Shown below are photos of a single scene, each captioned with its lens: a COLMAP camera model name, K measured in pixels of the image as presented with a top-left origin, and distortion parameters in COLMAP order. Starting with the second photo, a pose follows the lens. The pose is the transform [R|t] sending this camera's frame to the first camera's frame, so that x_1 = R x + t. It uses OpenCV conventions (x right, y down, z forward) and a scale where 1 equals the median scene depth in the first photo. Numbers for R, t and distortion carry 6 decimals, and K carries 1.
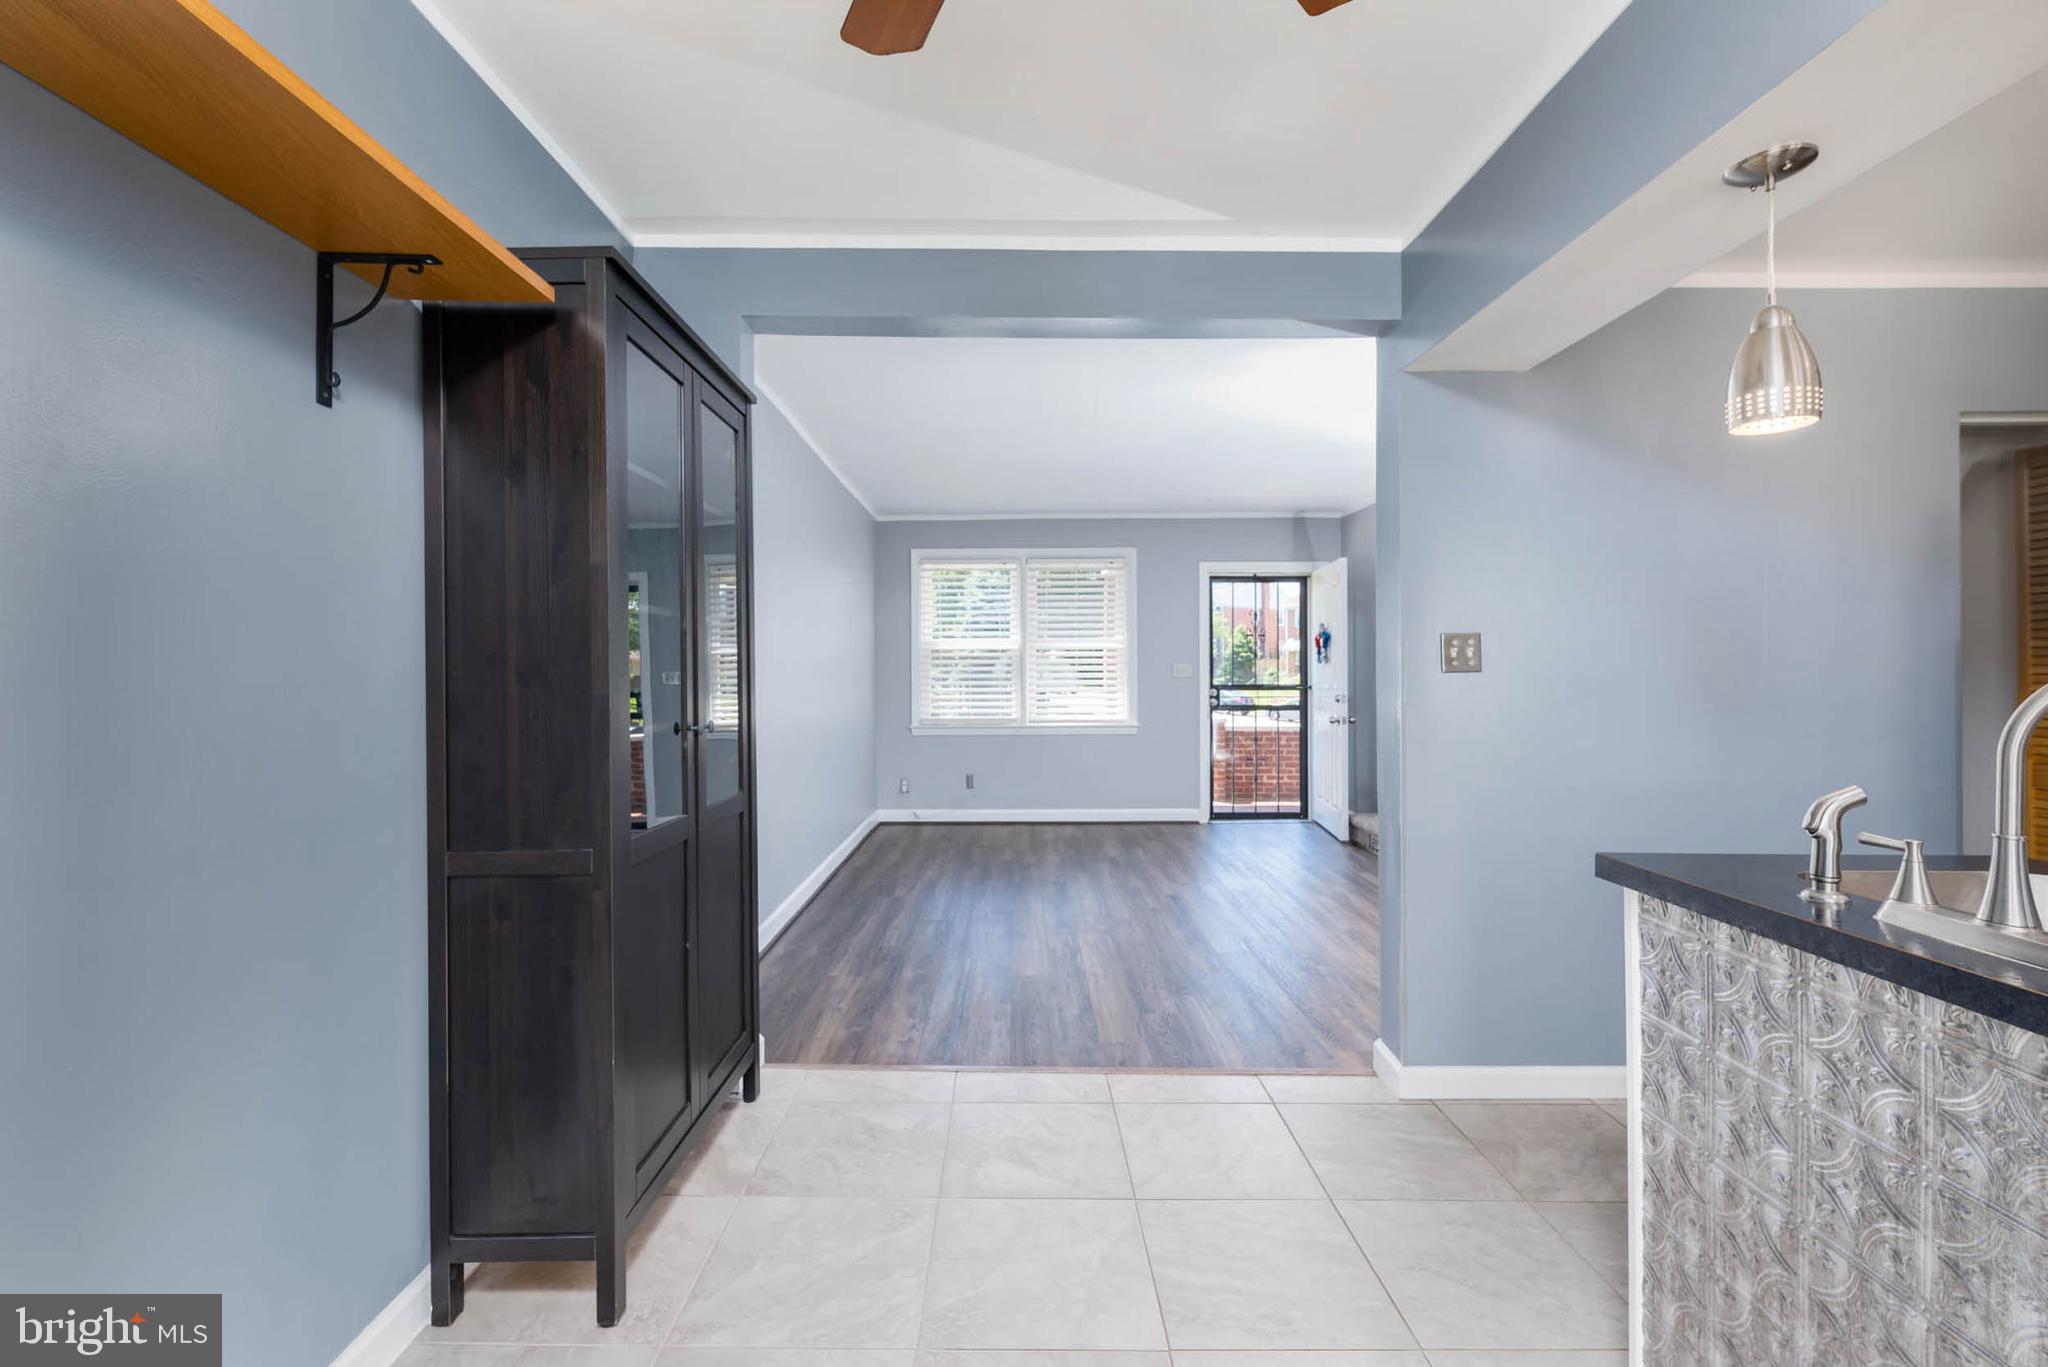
lens RADIAL K [[888.4, 0, 1020.7], [0, 888.4, 680.4], [0, 0, 1]] dist [-0.000734, 0.000162]
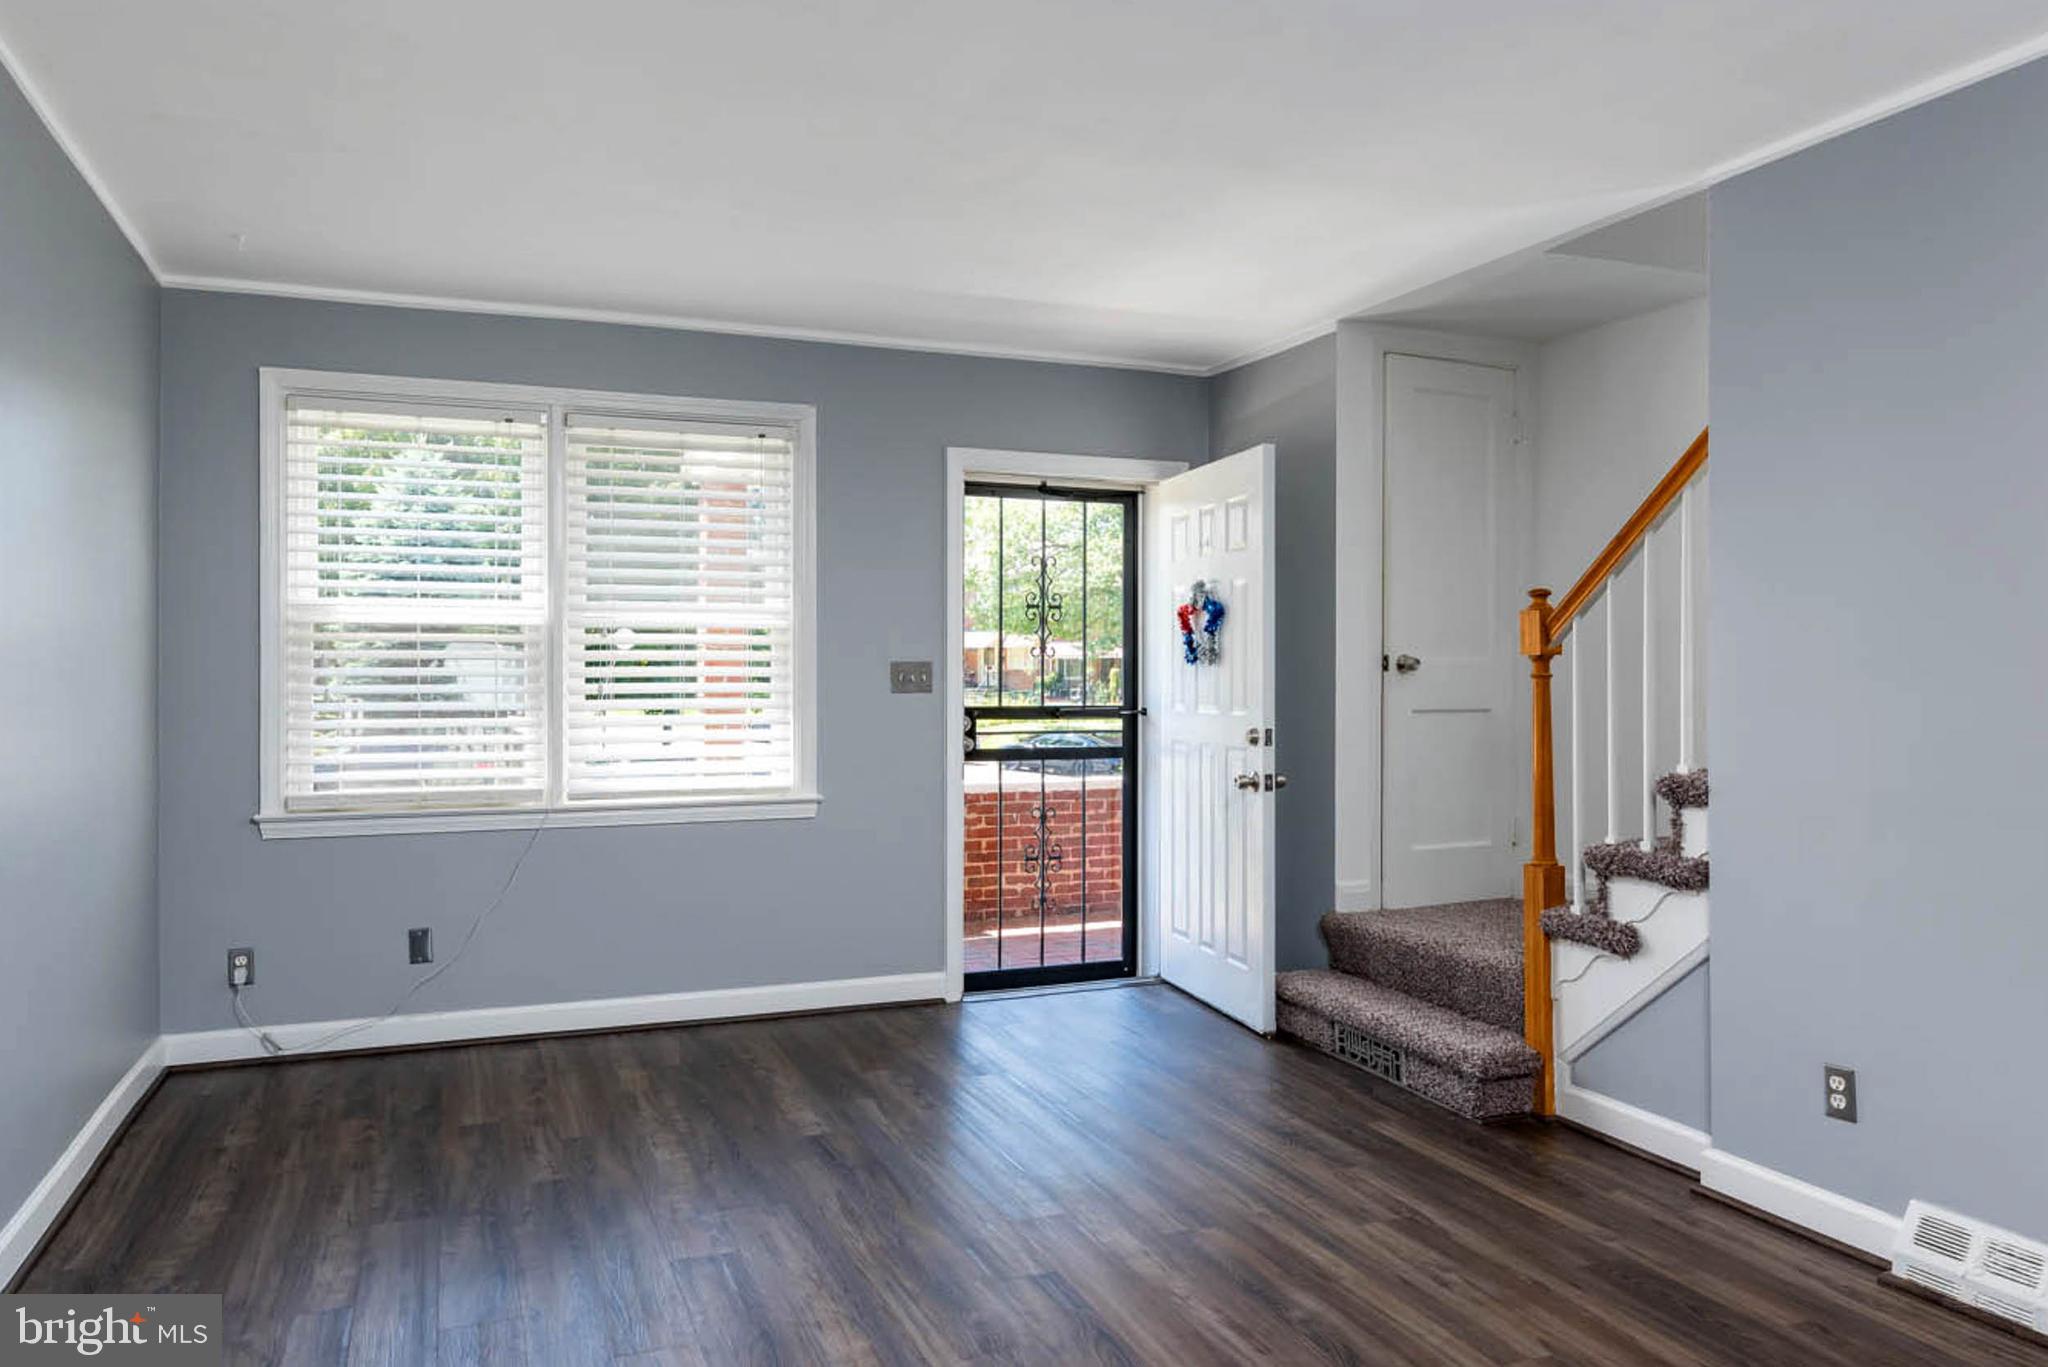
lens RADIAL K [[1458.6, 0, 1019.7], [0, 1458.6, 690.5], [0, 0, 1]] dist [0.006160, -0.001626]
pose [[0.935279, 0.000374, 0.353910, -0.035956], [0.000696, 0.999996, -0.002897, -0.002250], [-0.353909, 0.002956, 0.935275, 0.266699]]
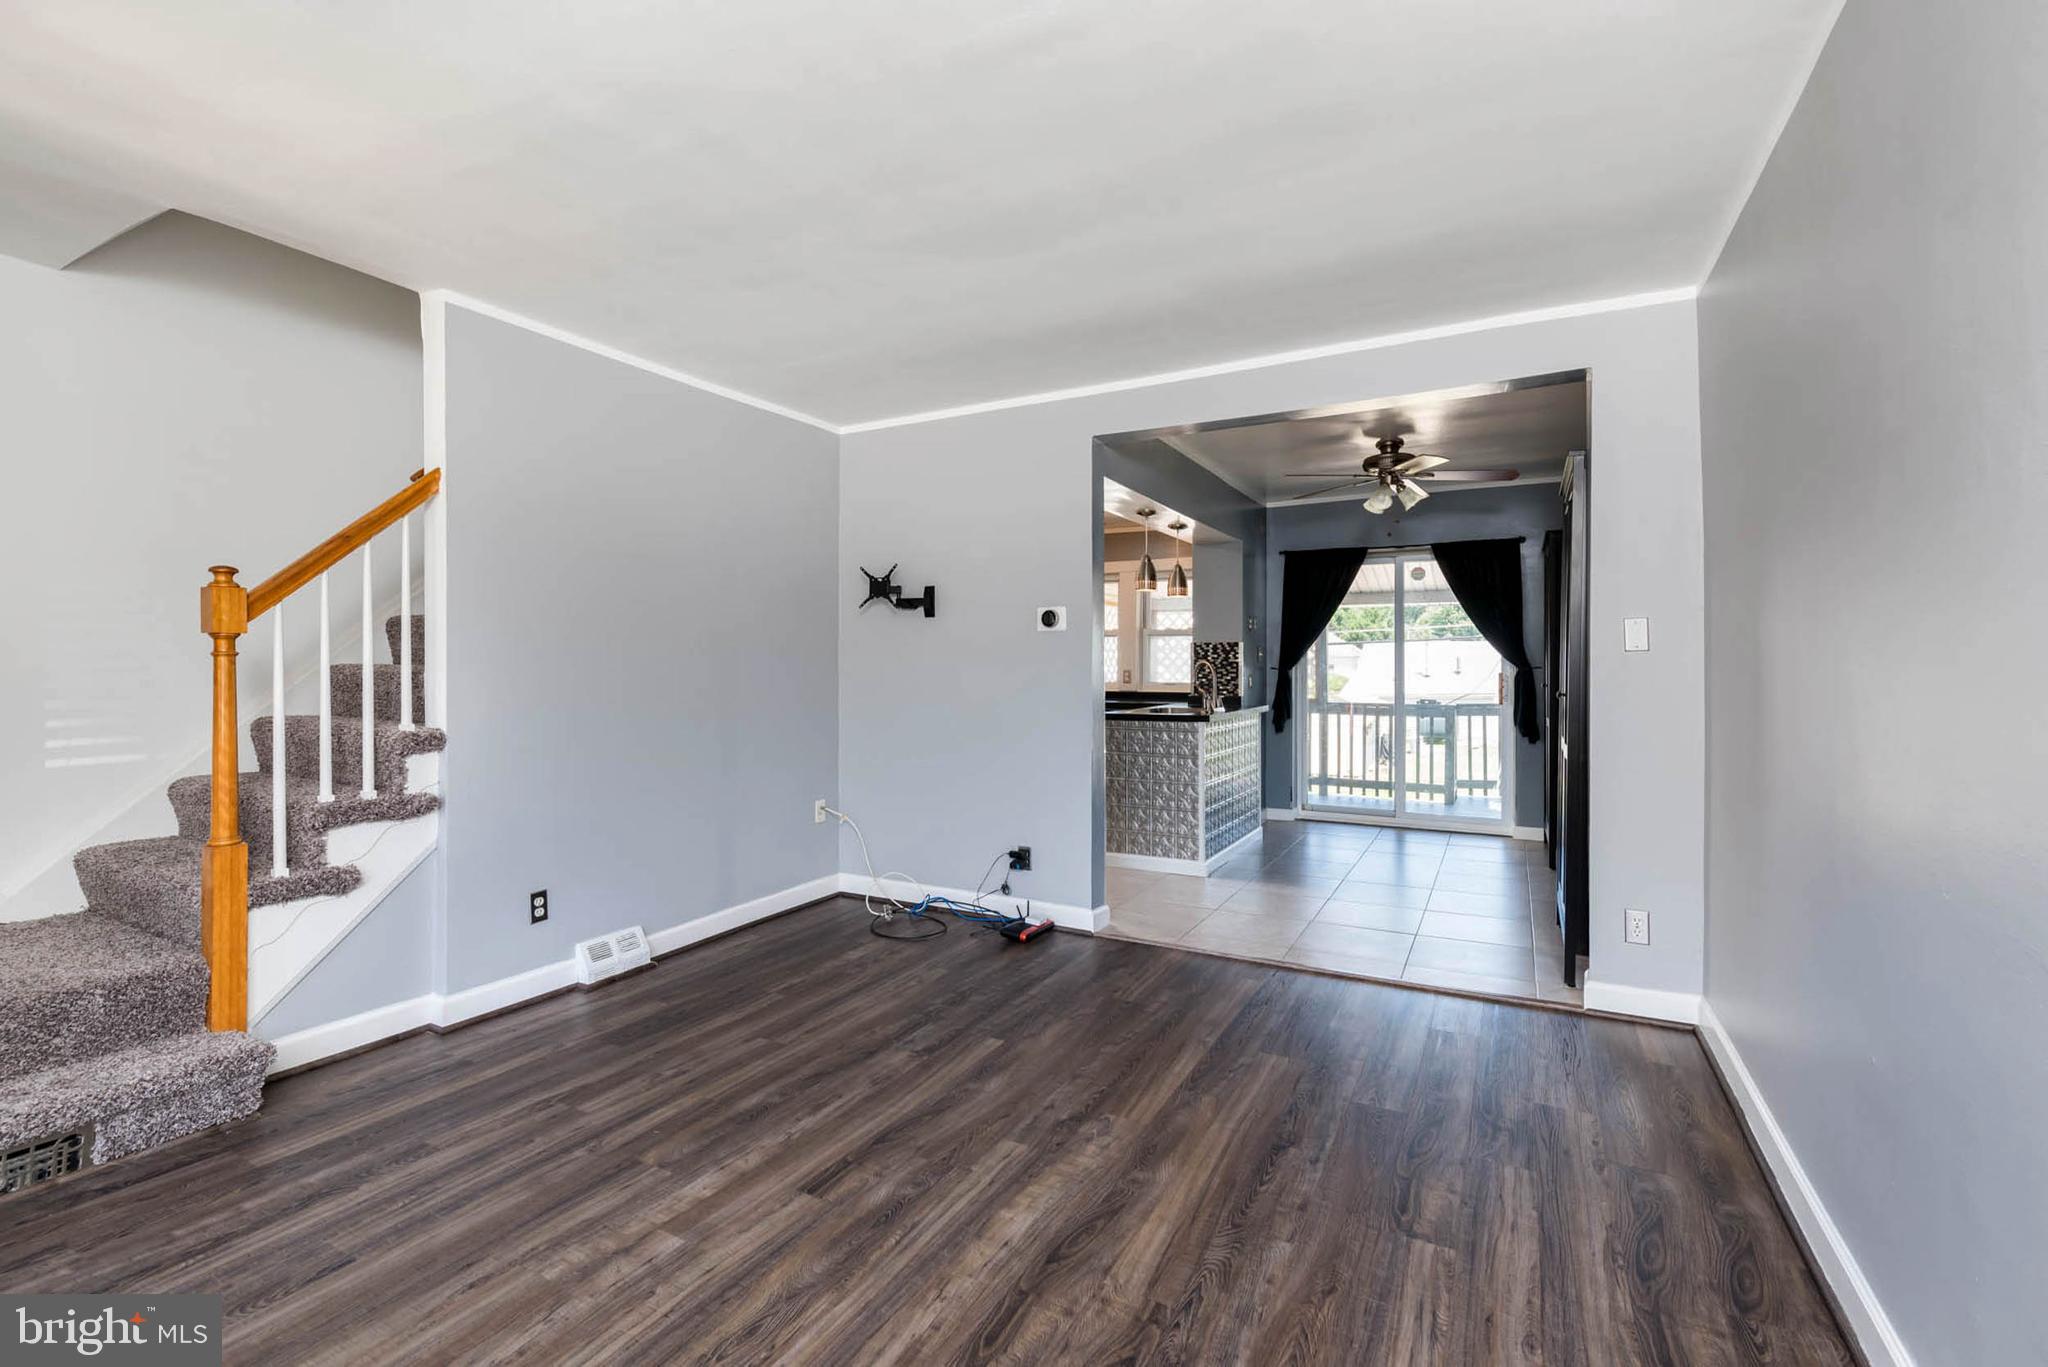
lens RADIAL K [[888.4, 0, 1009.6], [0, 888.4, 663.4], [0, 0, 1]] dist [-0.000734, 0.000162]
pose [[-0.865543, -0.000099, 0.500835, -0.073976], [0.002069, 0.999991, 0.003773, -0.005804], [-0.500831, 0.004302, -0.865535, 0.787512]]
